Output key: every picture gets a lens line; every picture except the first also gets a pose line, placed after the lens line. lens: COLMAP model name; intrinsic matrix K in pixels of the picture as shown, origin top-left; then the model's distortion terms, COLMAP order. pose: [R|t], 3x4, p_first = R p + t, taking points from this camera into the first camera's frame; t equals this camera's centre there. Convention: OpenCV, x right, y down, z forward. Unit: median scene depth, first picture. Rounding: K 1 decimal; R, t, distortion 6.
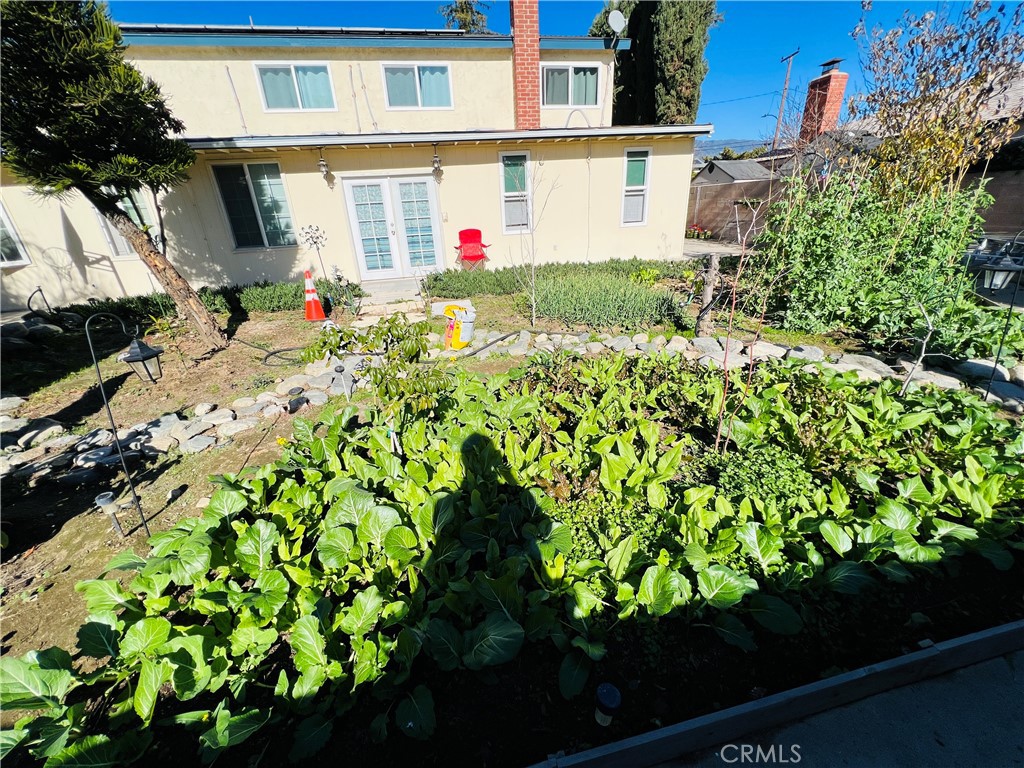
lens RADIAL K [[409.0, 0, 509.9], [0, 409.0, 383.6], [0, 0, 1]] dist [-0.001169, 0.000137]
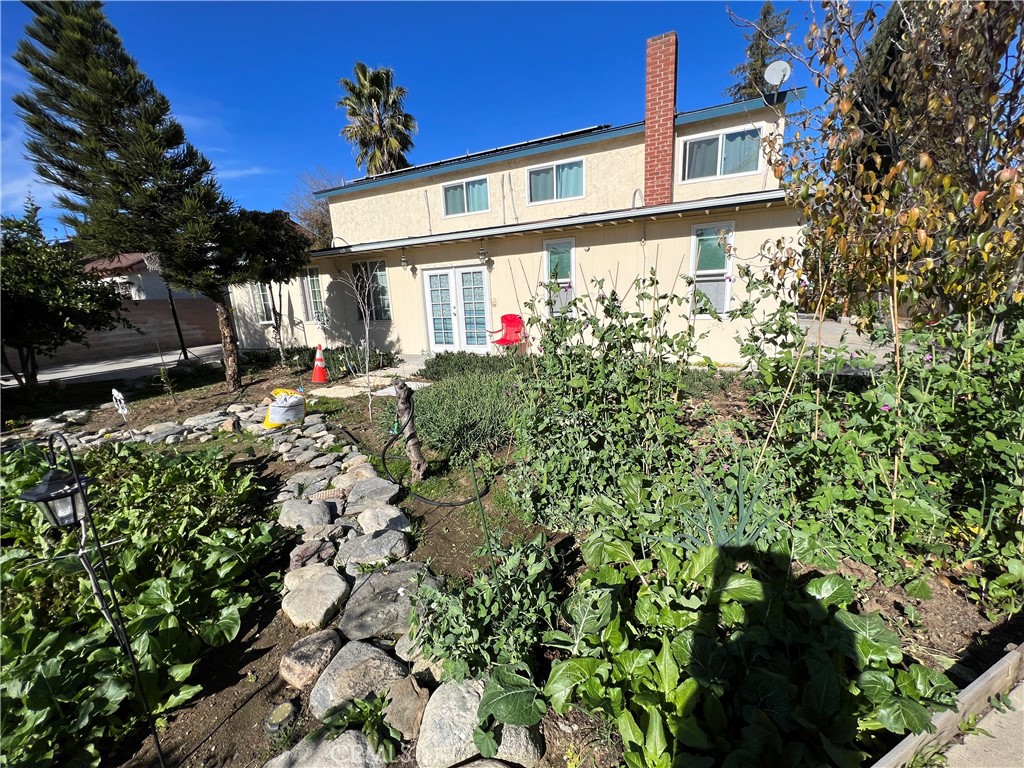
lens RADIAL K [[409.0, 0, 509.9], [0, 409.0, 383.6], [0, 0, 1]] dist [-0.001169, 0.000137]
pose [[0.799343, 0.144750, -0.583179, 0.411108], [-0.230627, 0.970123, -0.075320, -0.108658], [0.554852, 0.194704, 0.808844, 0.173925]]
